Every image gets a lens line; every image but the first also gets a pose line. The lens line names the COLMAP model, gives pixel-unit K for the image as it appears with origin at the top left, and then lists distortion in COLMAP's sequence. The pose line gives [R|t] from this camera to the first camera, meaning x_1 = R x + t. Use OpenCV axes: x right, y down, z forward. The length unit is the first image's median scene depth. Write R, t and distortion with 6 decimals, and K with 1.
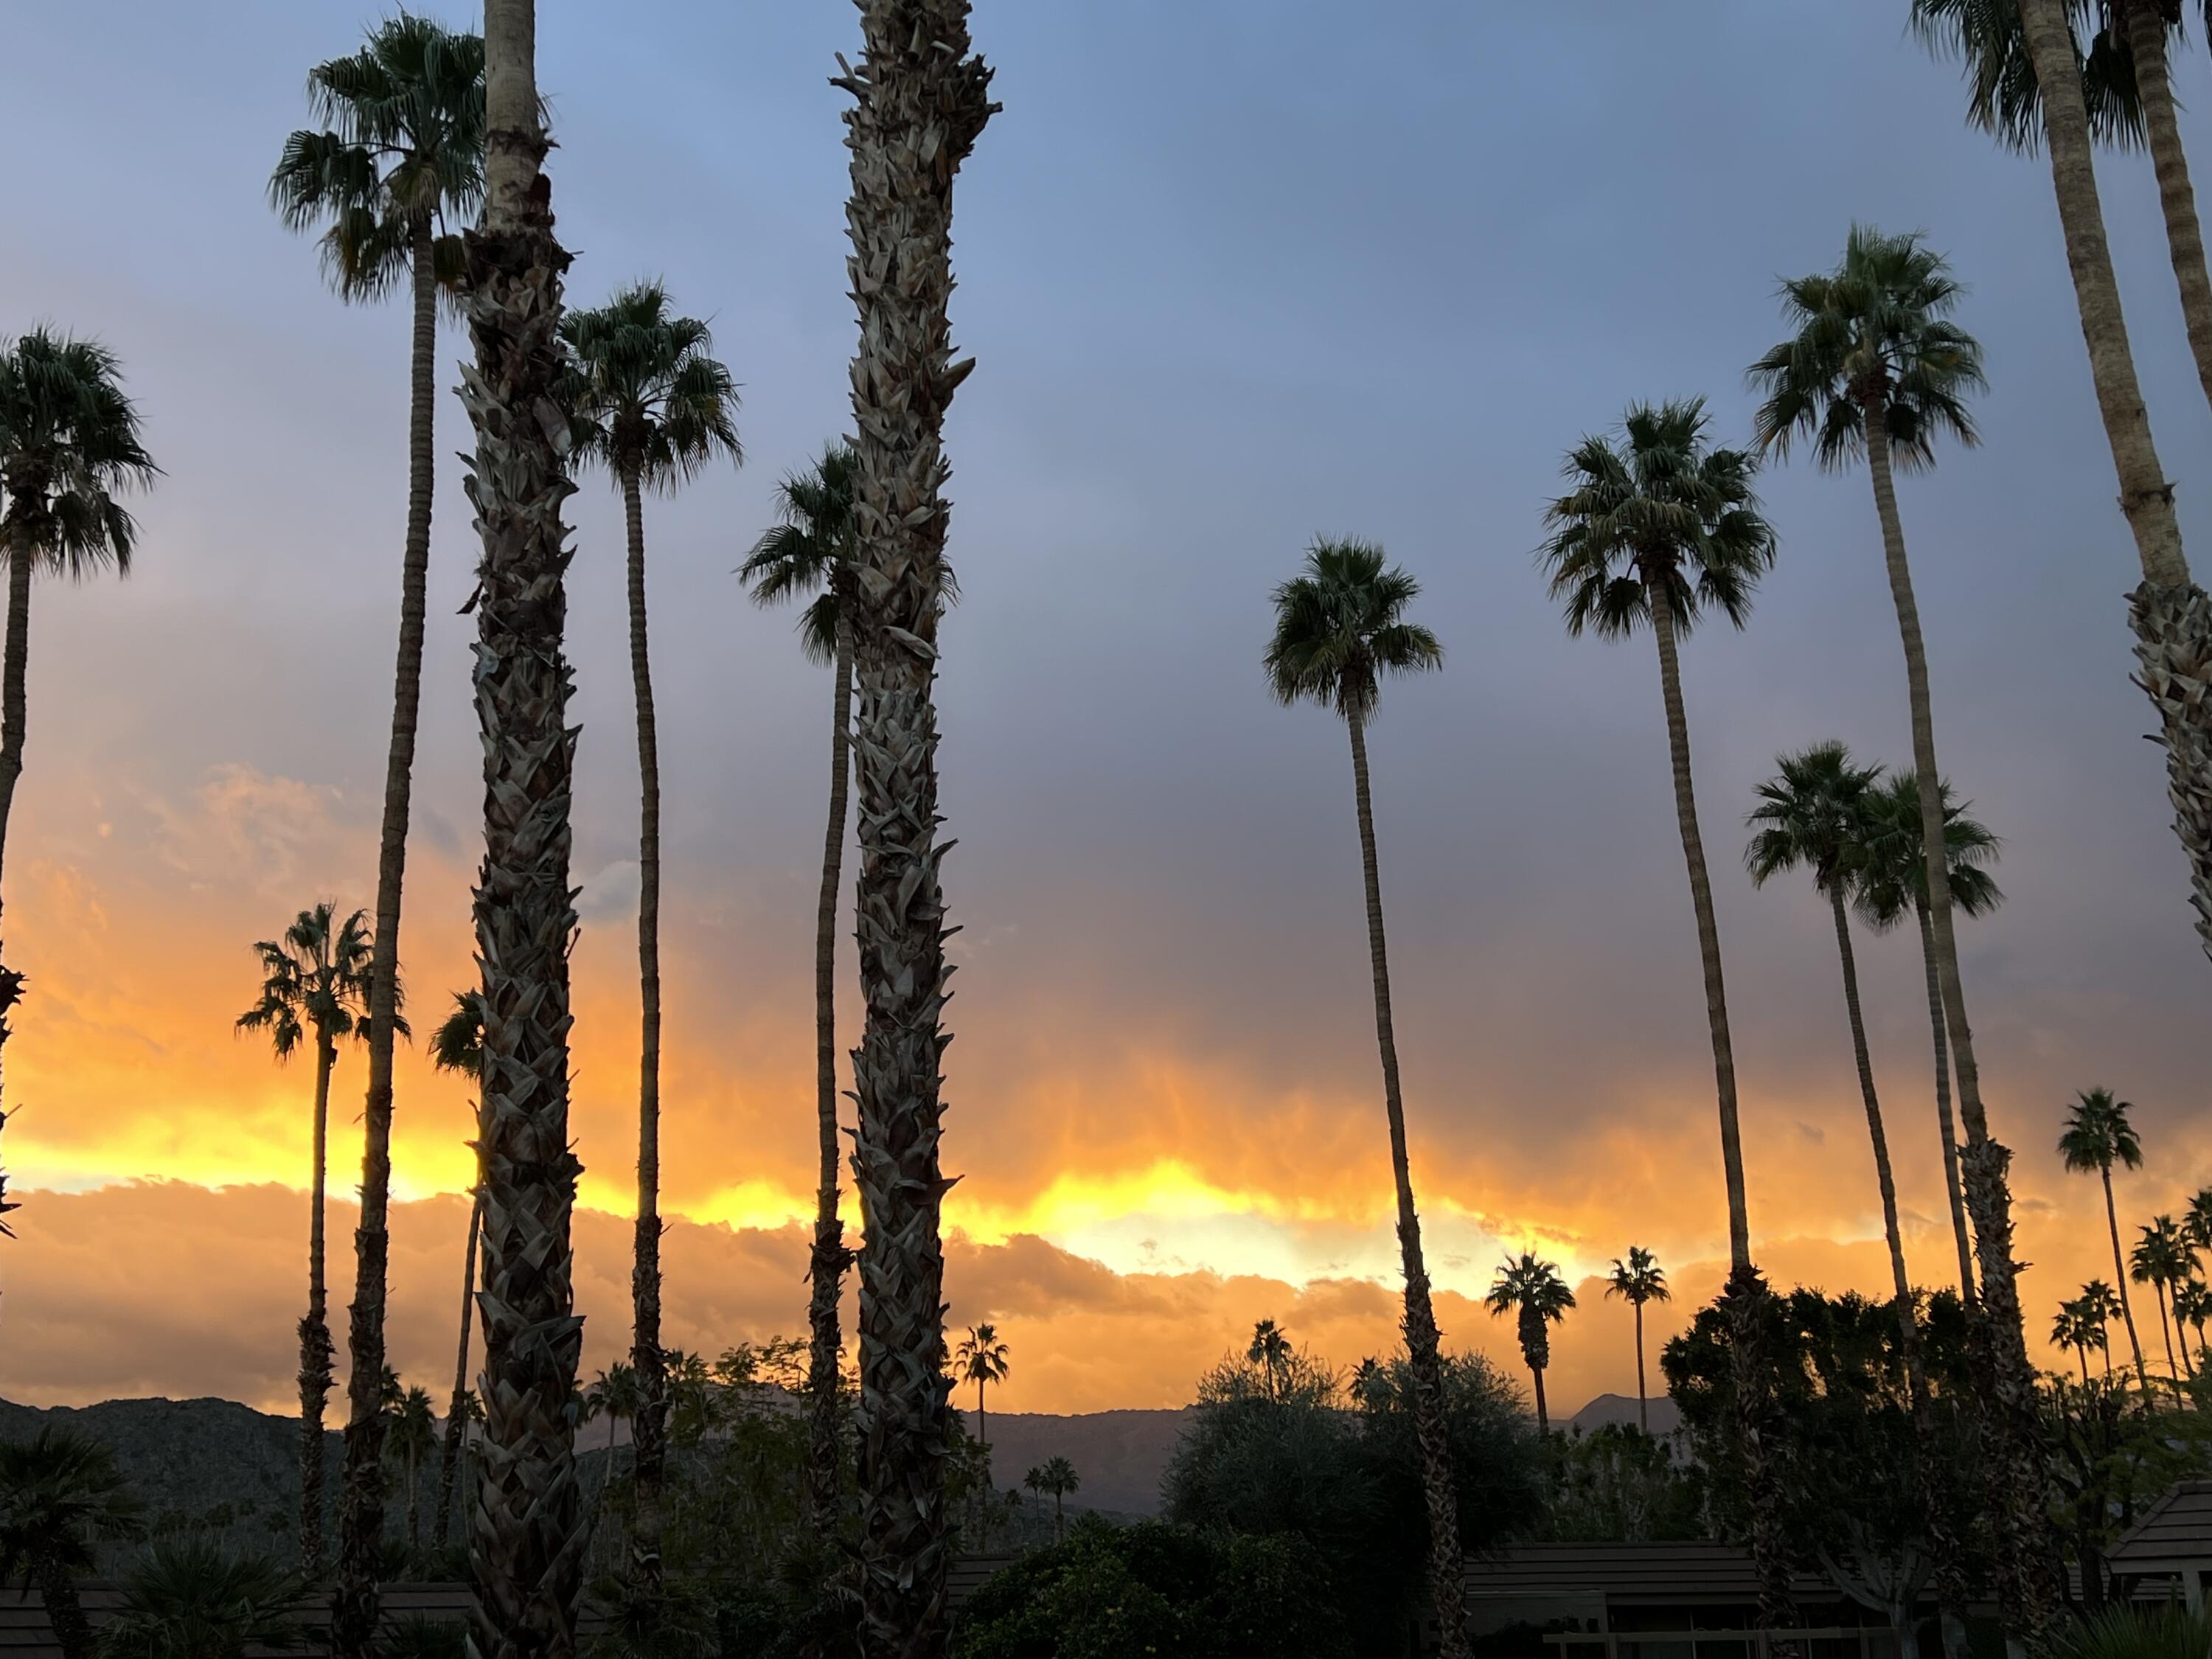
lens RADIAL K [[2496.3, 0, 1106.0], [0, 2496.3, 829.5], [0, 0, 1]] dist [0.164741, -0.376391]
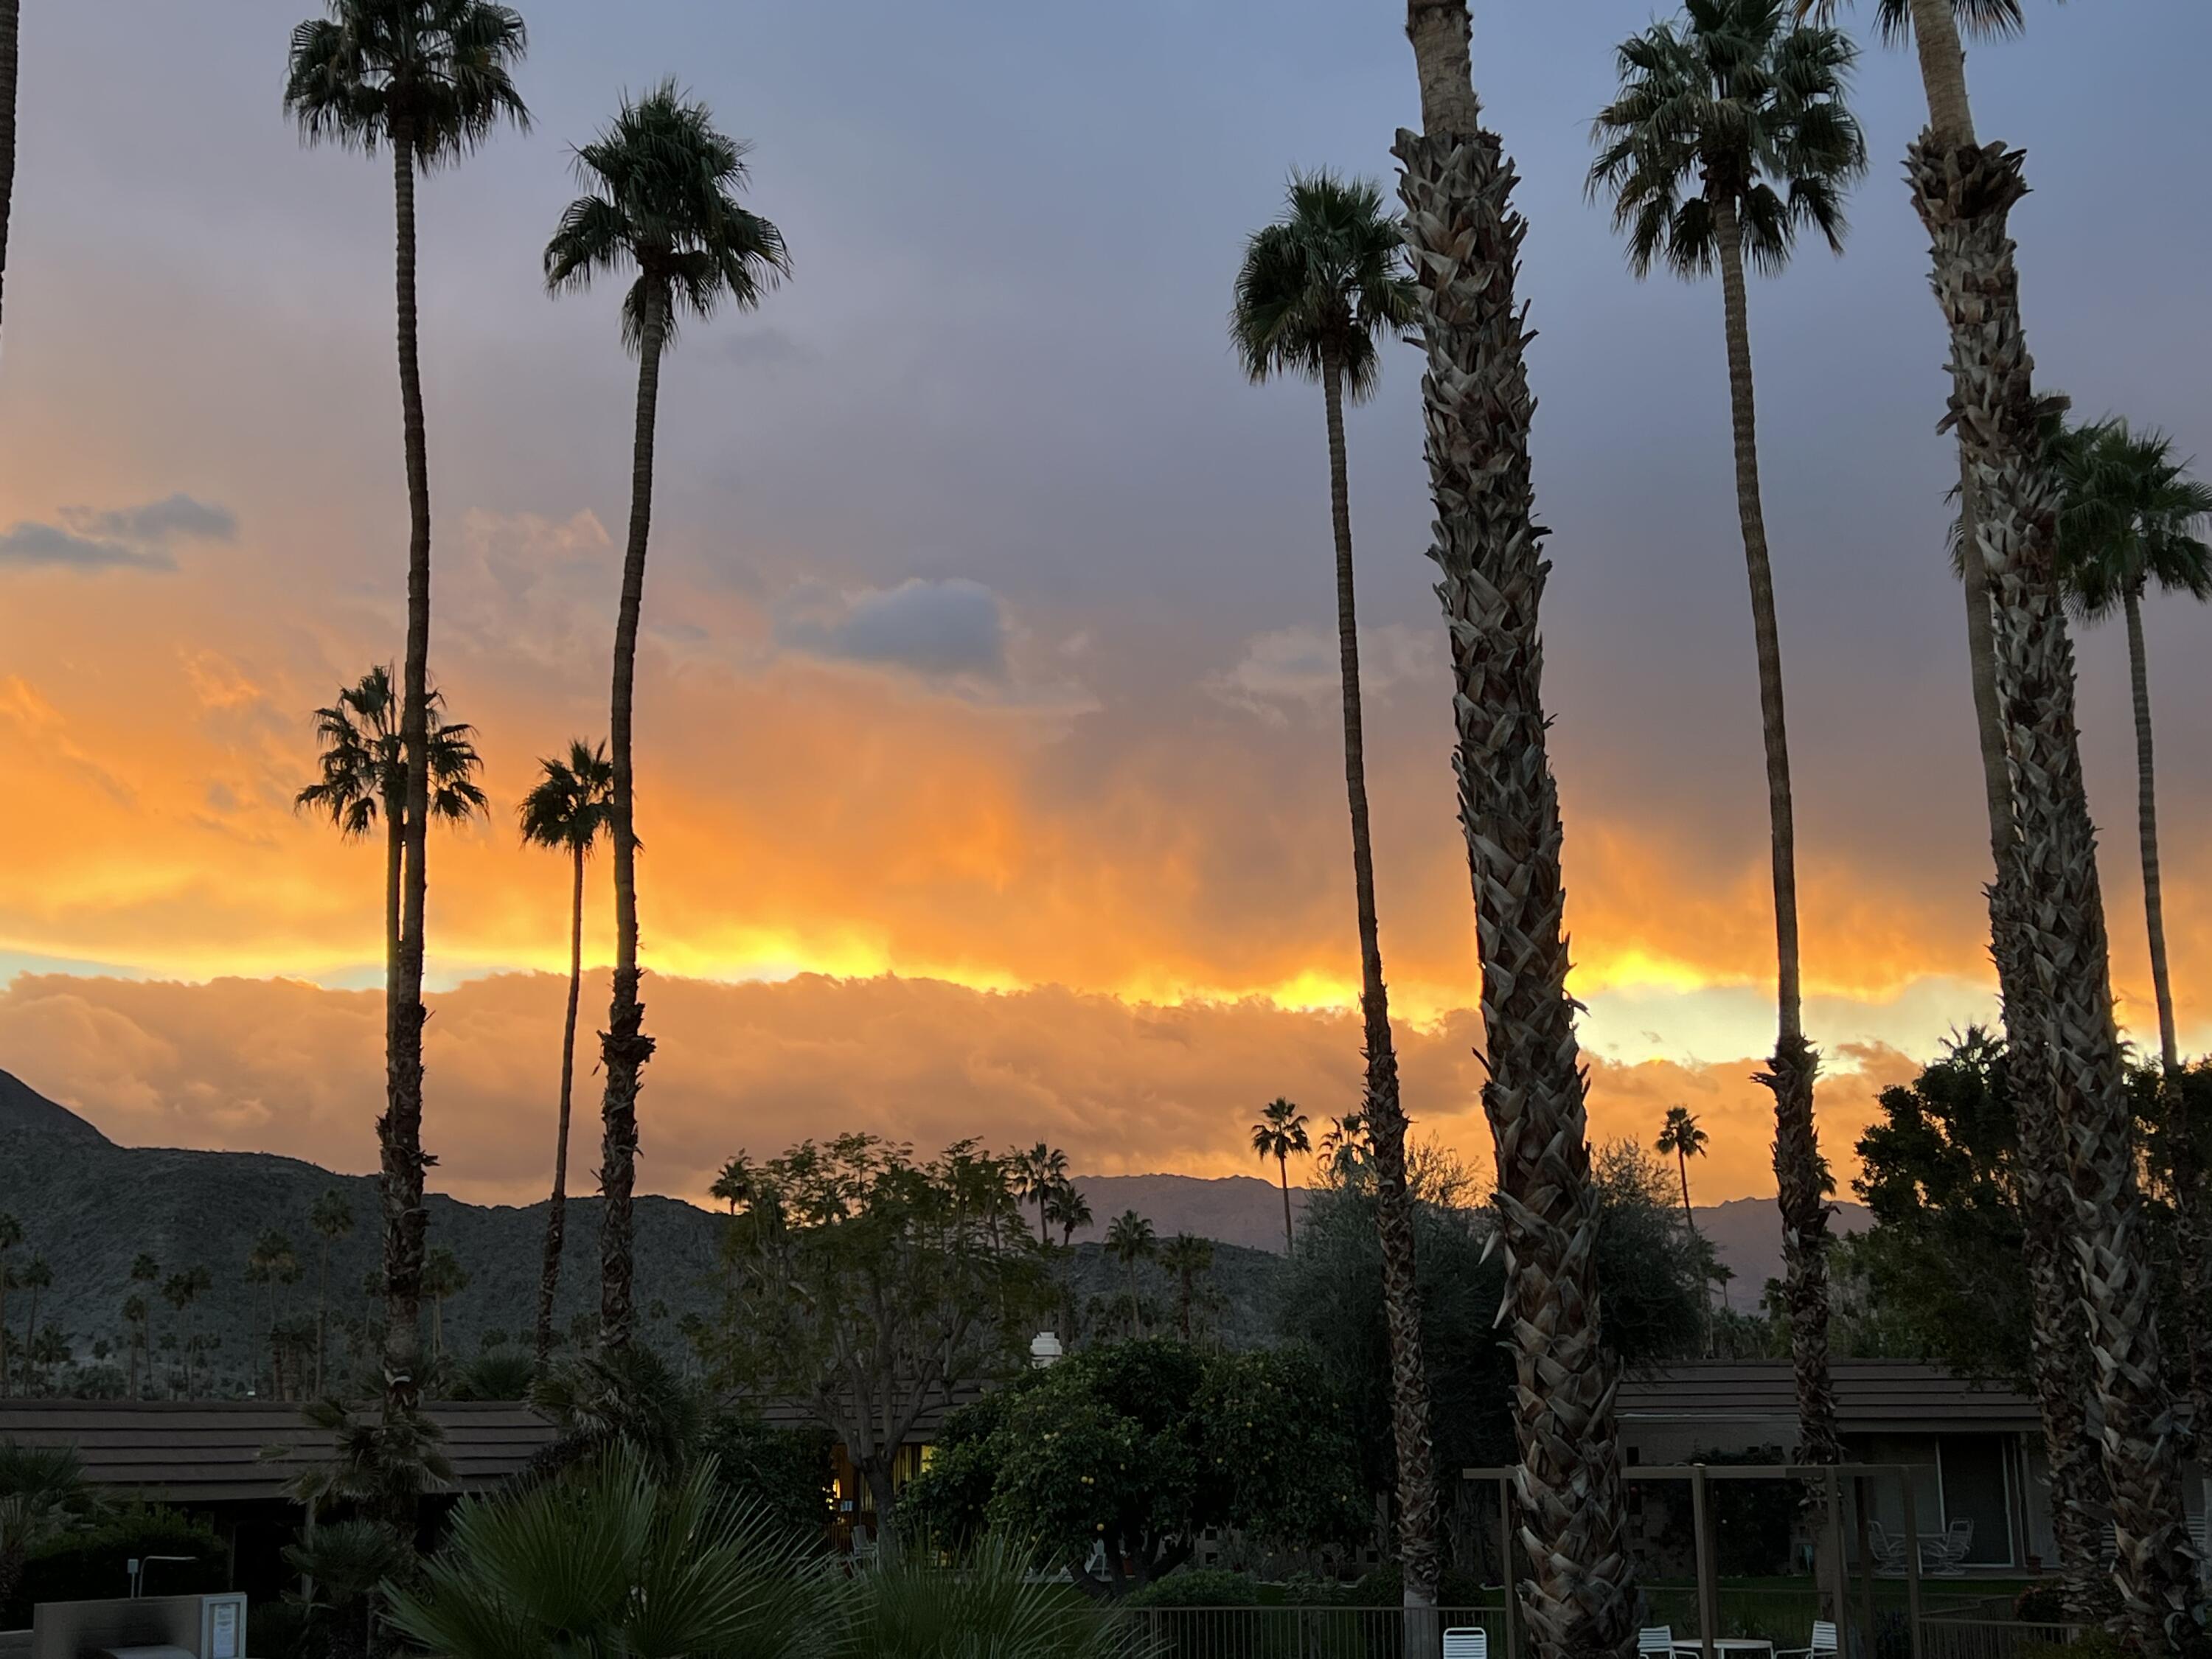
lens RADIAL K [[2807.6, 0, 1106.0], [0, 2807.6, 829.5], [0, 0, 1]] dist [0.241113, -0.744615]
pose [[0.985972, -0.027948, -0.164553, 0.194949], [0.043255, 0.994985, 0.090187, 0.012376], [0.161208, -0.096040, 0.982236, 0.059675]]
